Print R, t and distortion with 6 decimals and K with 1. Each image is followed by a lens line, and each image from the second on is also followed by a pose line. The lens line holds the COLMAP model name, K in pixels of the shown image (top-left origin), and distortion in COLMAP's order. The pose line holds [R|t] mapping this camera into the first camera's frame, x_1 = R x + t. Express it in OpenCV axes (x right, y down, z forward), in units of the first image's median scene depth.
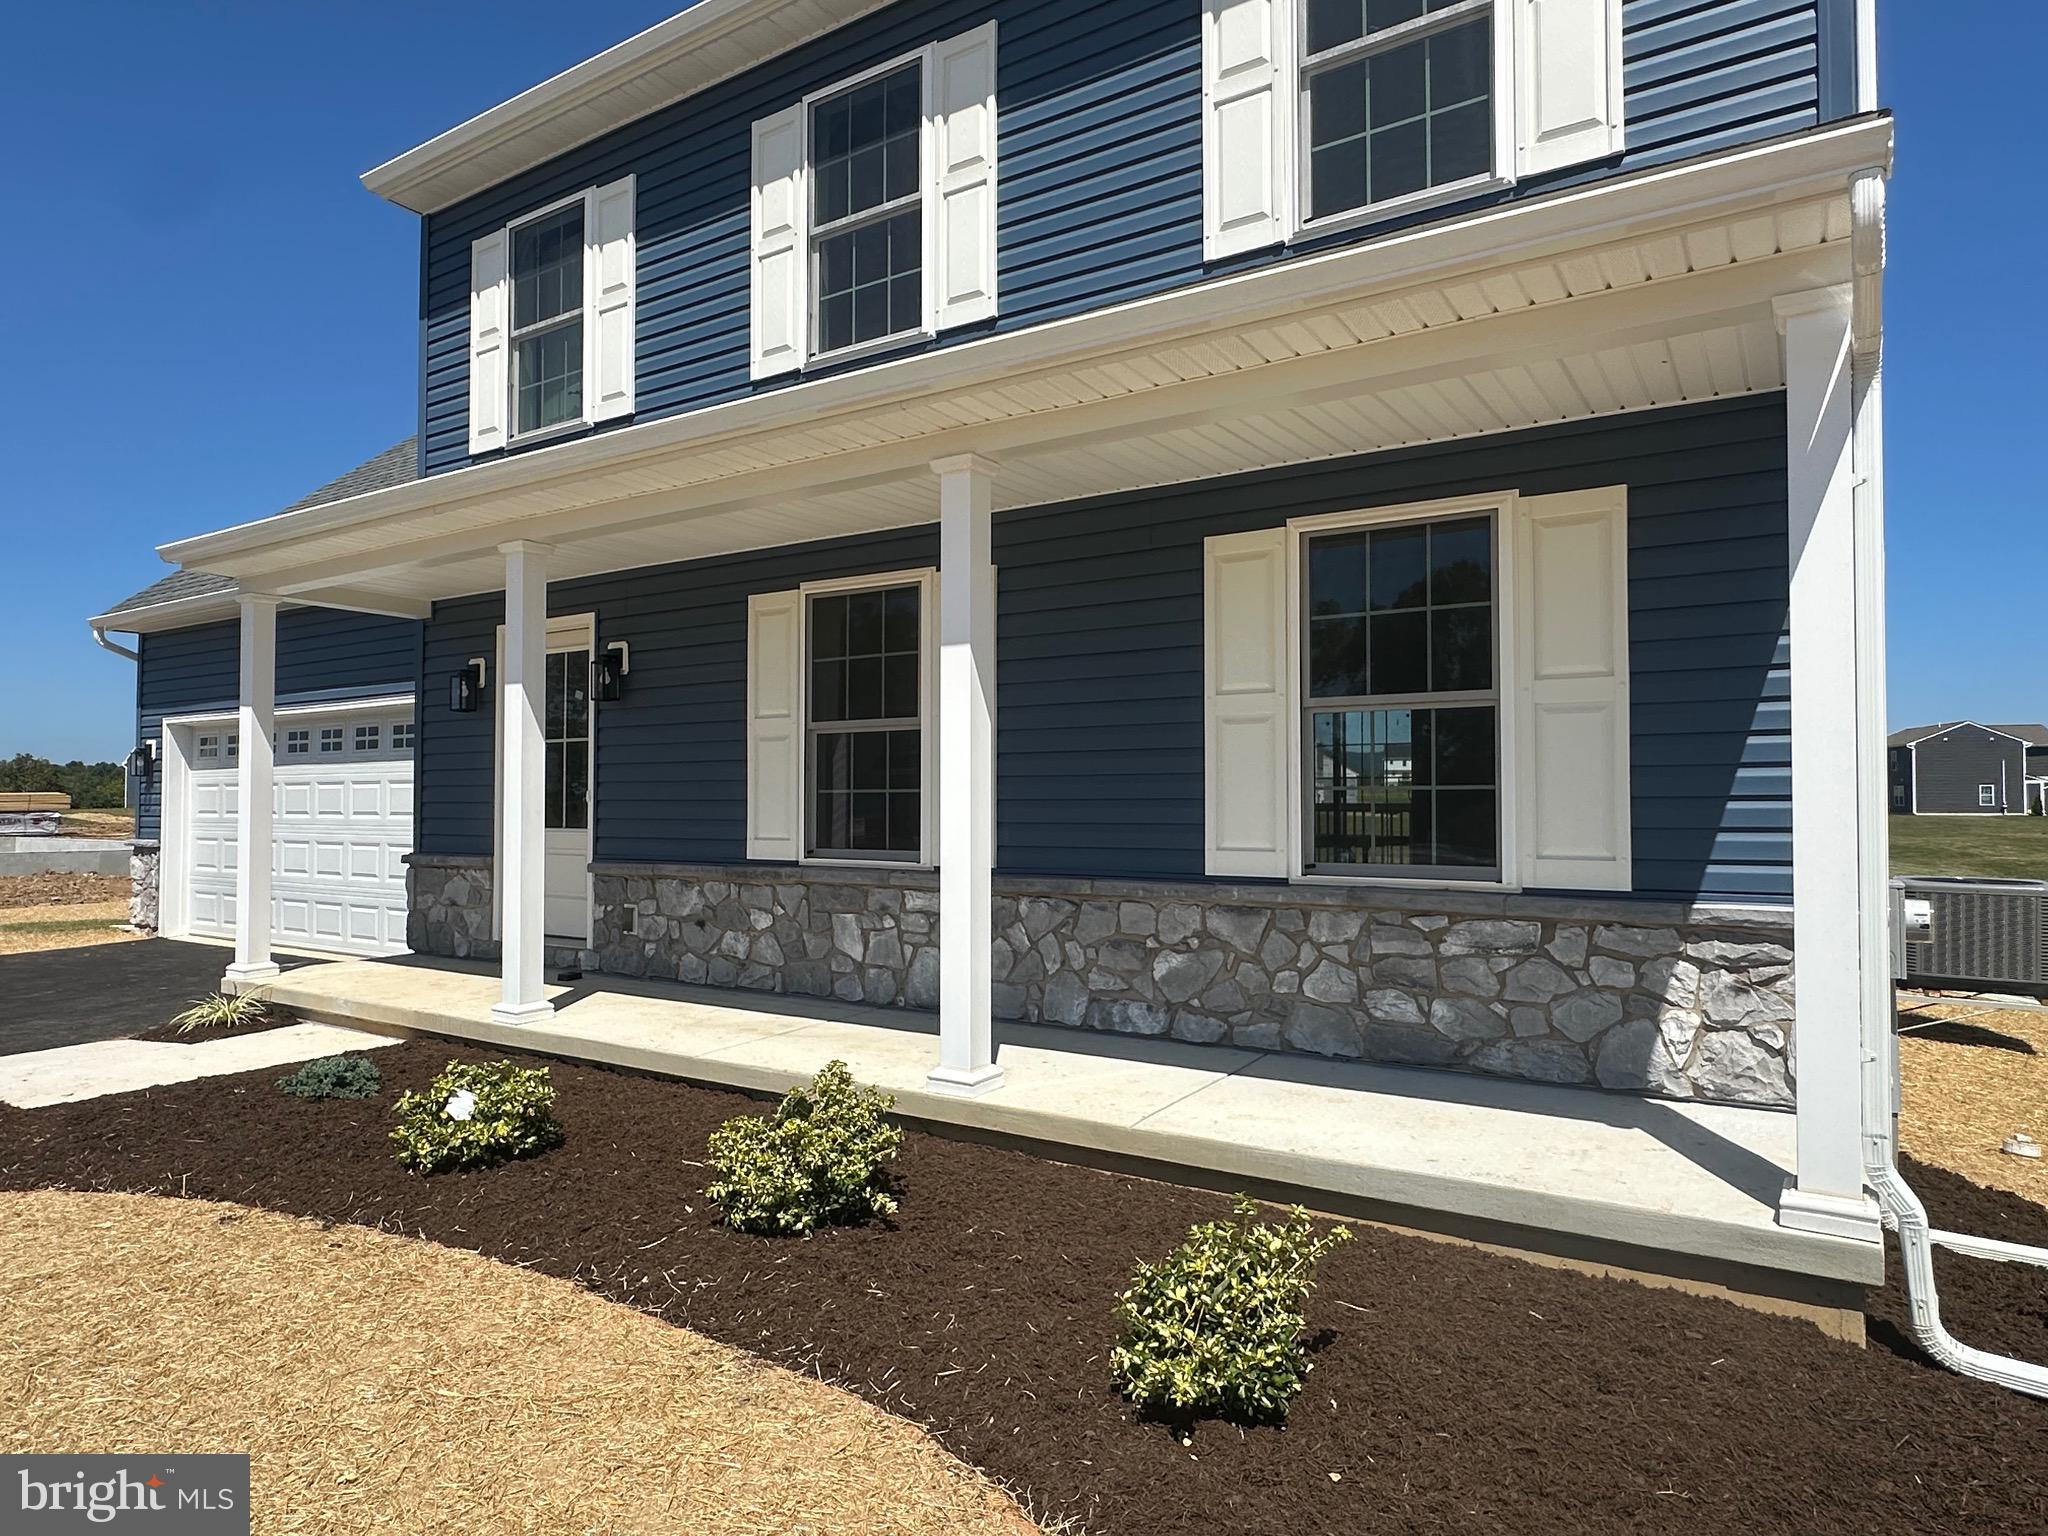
lens RADIAL K [[1240.5, 0, 1022.6], [0, 1240.5, 766.7], [0, 0, 1]] dist [0.002258, -0.001689]
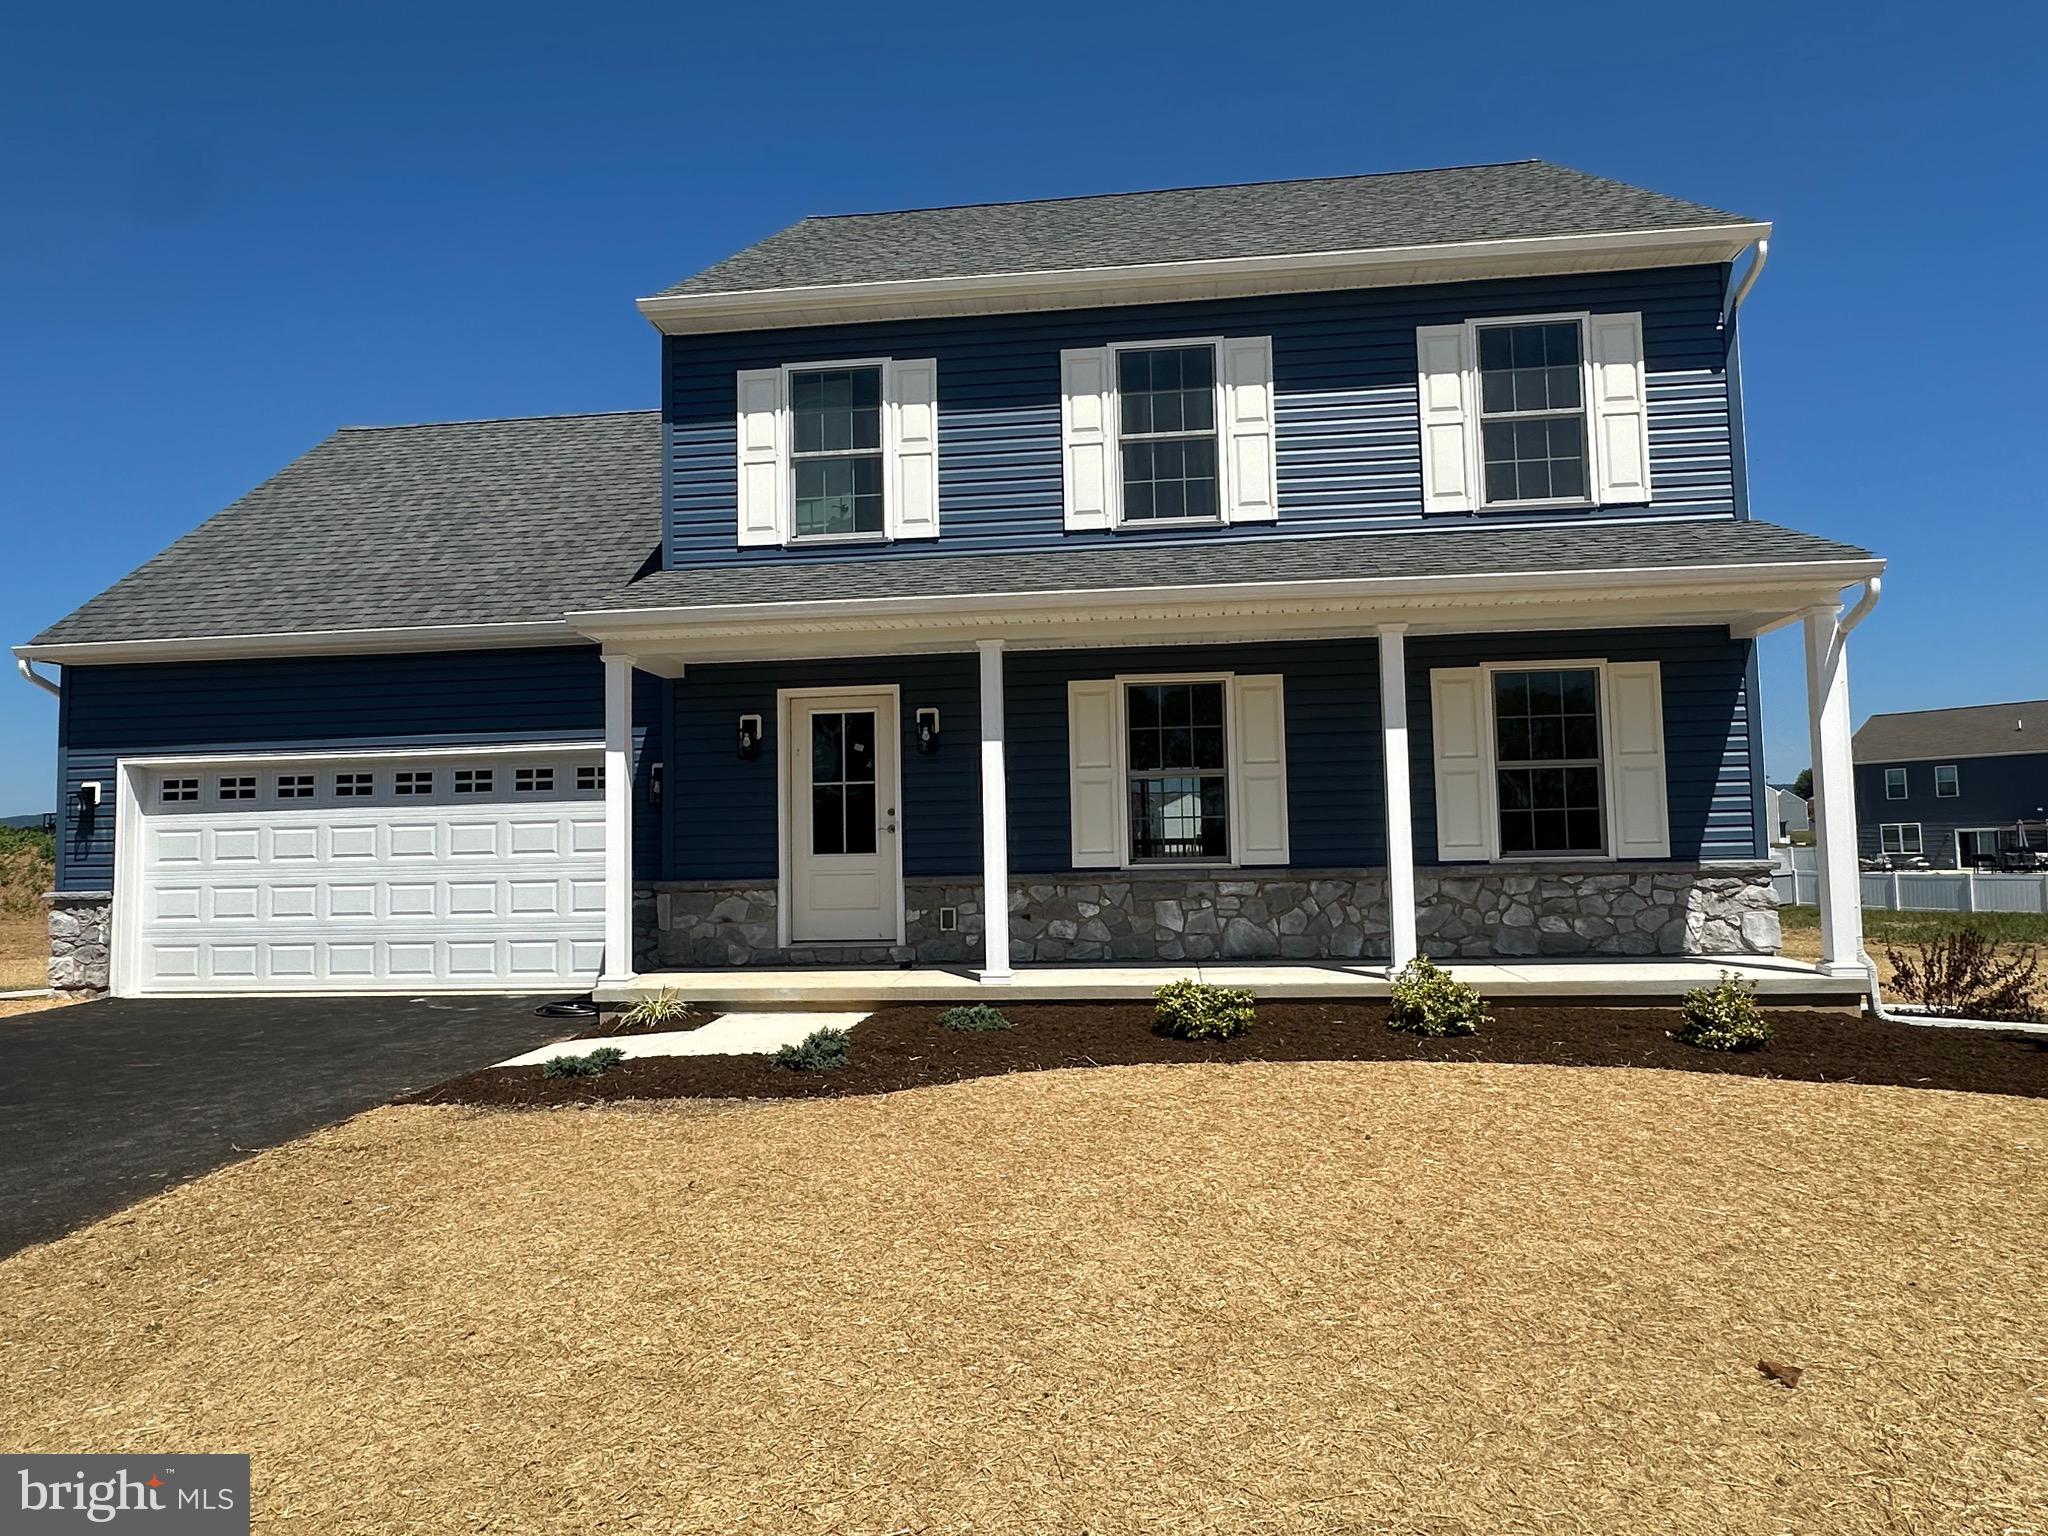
lens RADIAL K [[1240.5, 0, 1028.5], [0, 1240.5, 766.5], [0, 0, 1]] dist [0.002258, -0.001689]
pose [[0.889624, 0.014663, 0.456457, -1.086176], [0.006771, 0.998951, -0.045285, 0.027598], [-0.456643, 0.043377, 0.888592, -0.274510]]
